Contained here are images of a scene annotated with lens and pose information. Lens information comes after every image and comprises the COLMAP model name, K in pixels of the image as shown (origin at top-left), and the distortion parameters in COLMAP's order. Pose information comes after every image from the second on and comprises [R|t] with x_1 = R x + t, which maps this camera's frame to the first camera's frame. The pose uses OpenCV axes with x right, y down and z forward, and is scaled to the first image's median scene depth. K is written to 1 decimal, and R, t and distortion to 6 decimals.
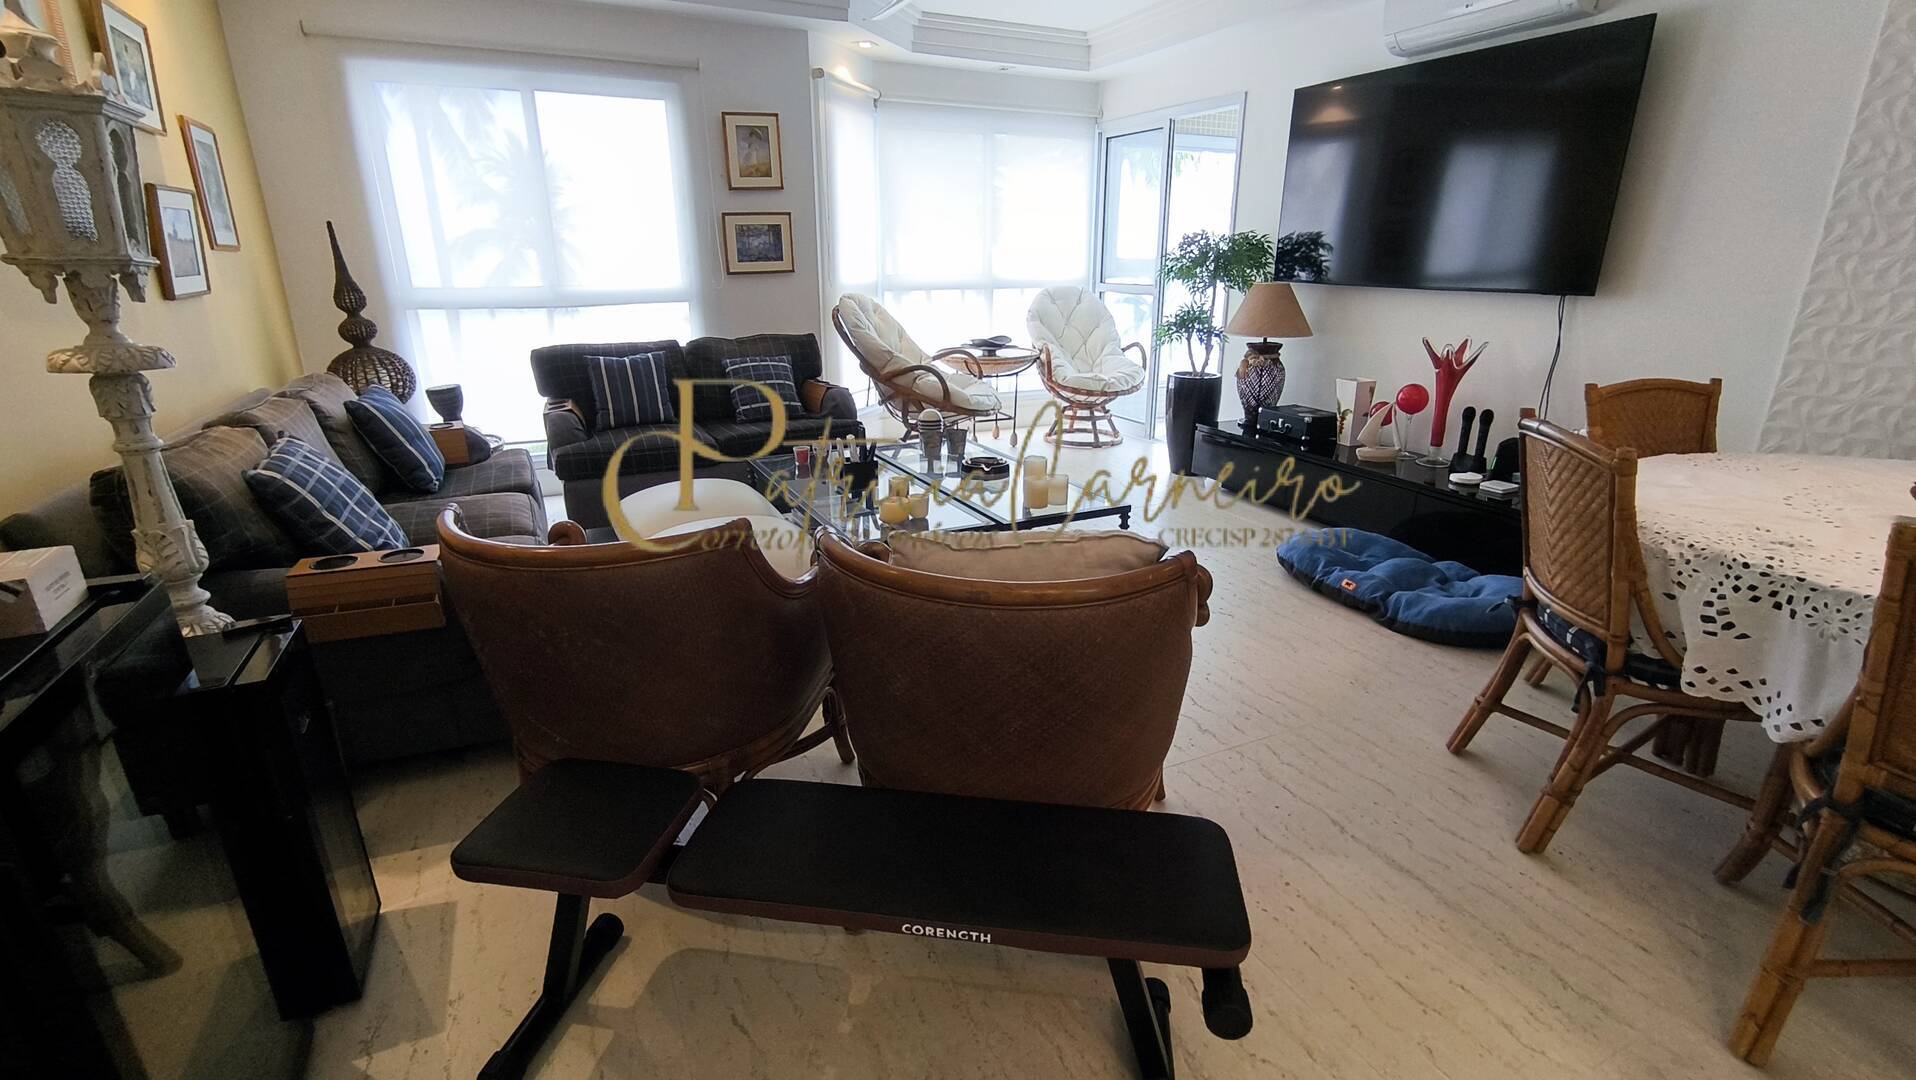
lens RADIAL K [[881.3, 0, 950.2], [0, 881.3, 556.1], [0, 0, 1]] dist [-0.045655, 0.031015]
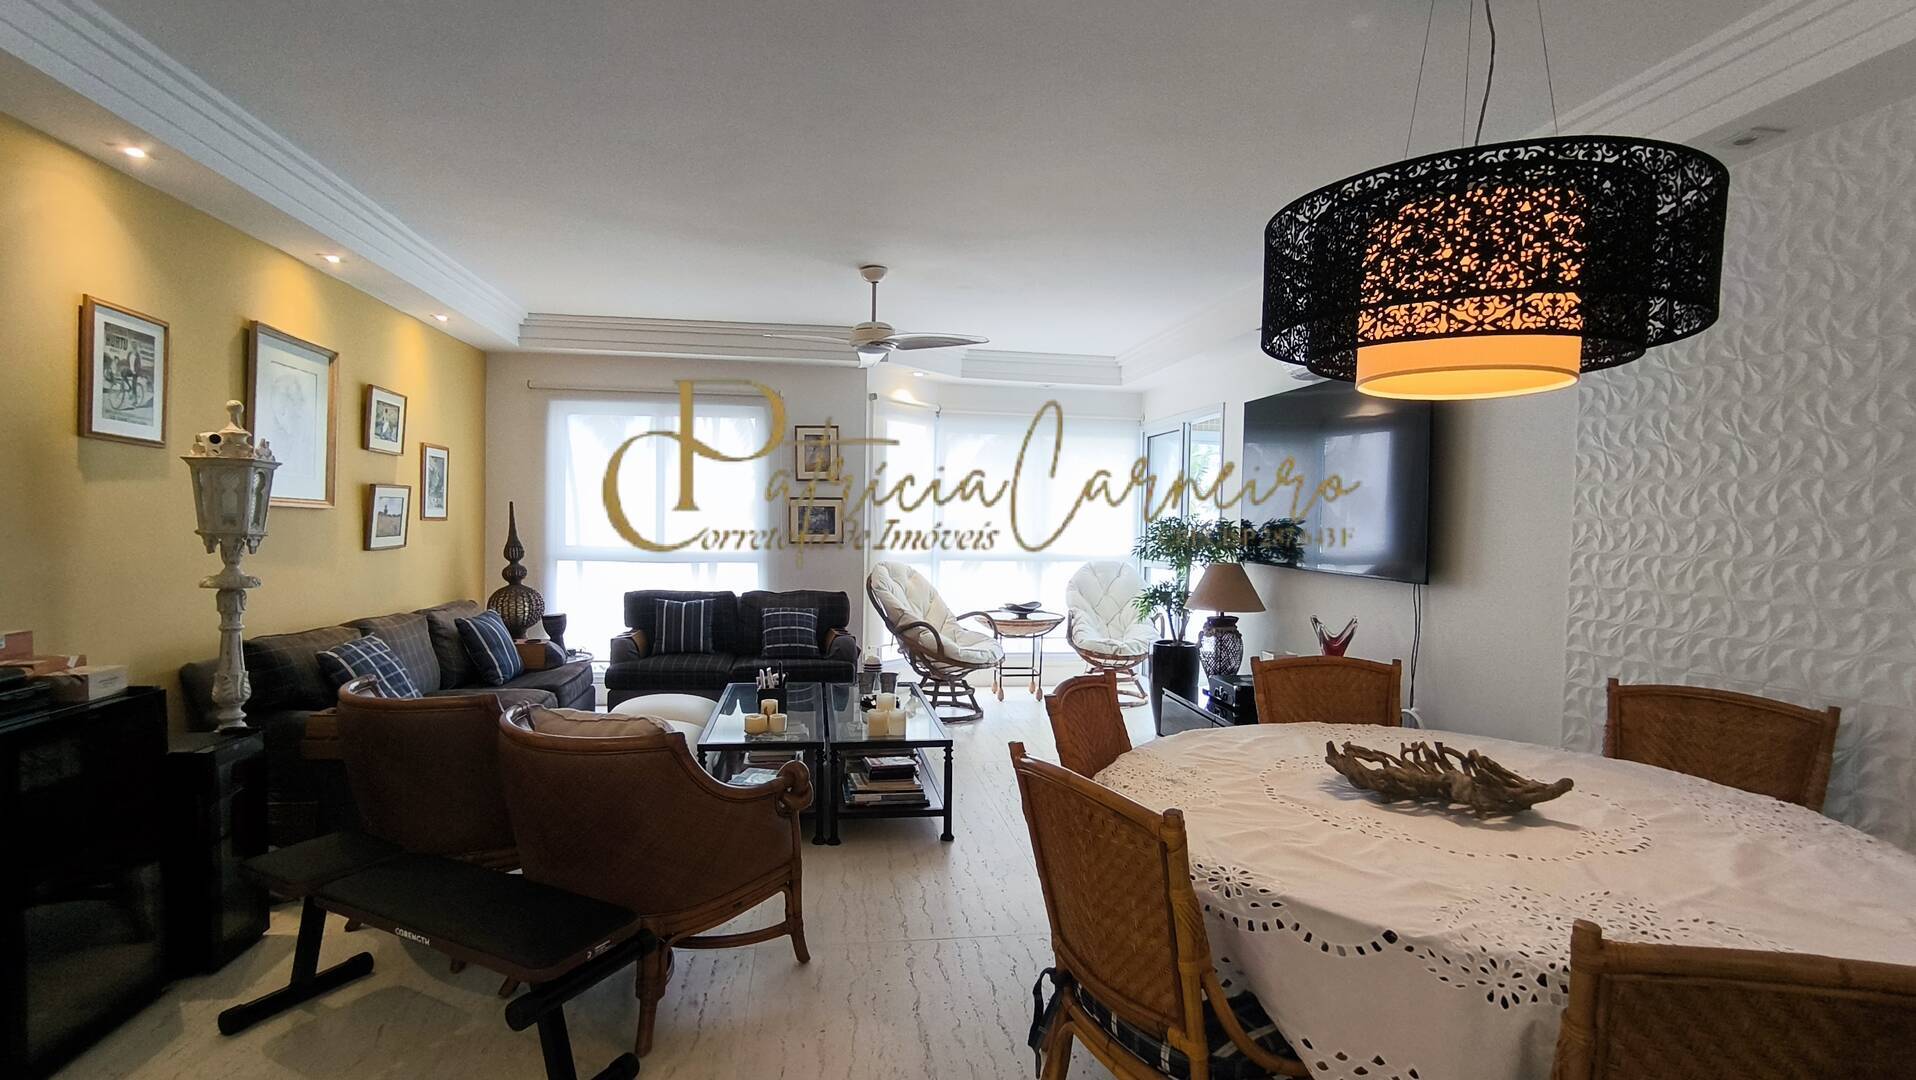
lens RADIAL K [[892.6, 0, 946.1], [0, 892.6, 544.2], [0, 0, 1]] dist [-0.029968, 0.032343]
pose [[0.952820, 0.025649, -0.302449, 0.368098], [-0.115797, 0.951781, -0.284085, 0.022260], [0.280579, 0.305705, 0.909846, -0.120137]]
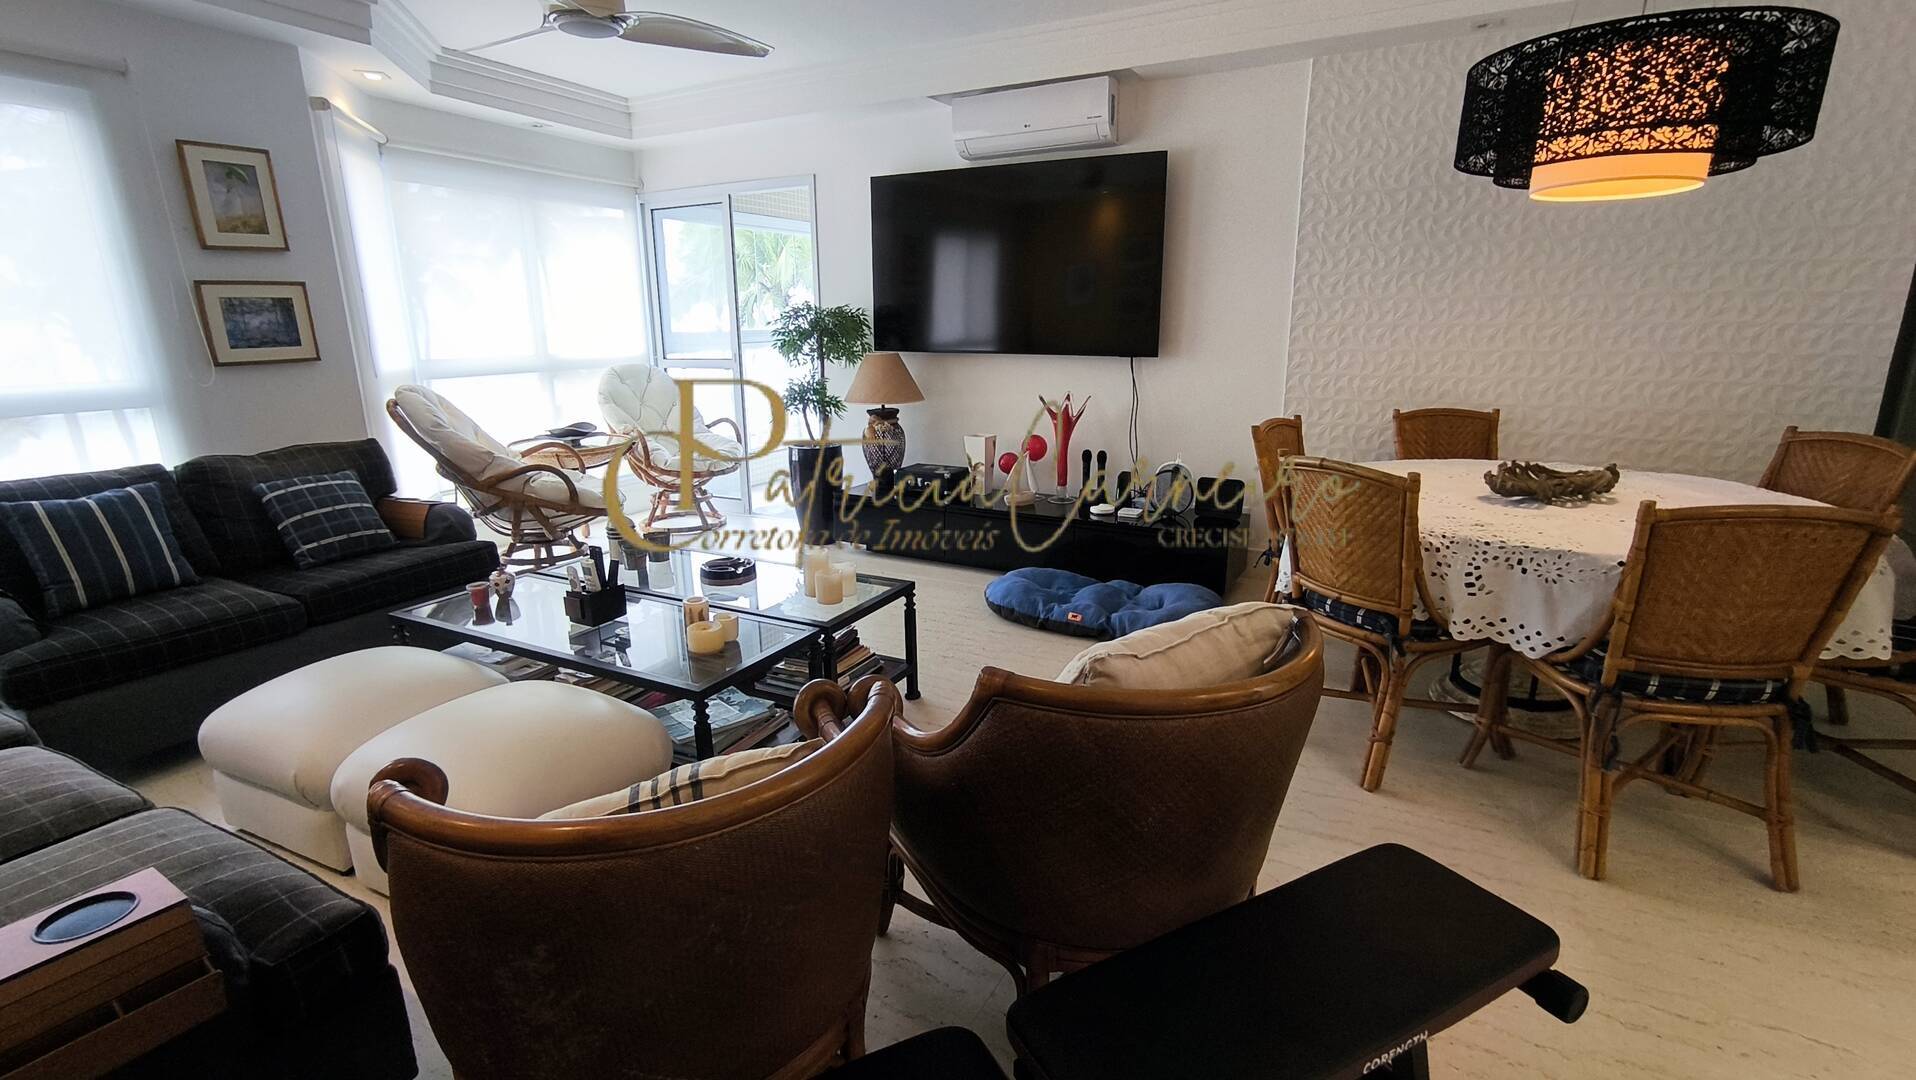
lens RADIAL K [[879.7, 0, 947.7], [0, 879.7, 548.6], [0, 0, 1]] dist [-0.035426, 0.030708]
pose [[0.798851, -0.158740, 0.580205, -0.221674], [0.203723, 0.978947, -0.012662, -0.050475], [-0.565980, 0.128316, 0.814372, 0.115902]]
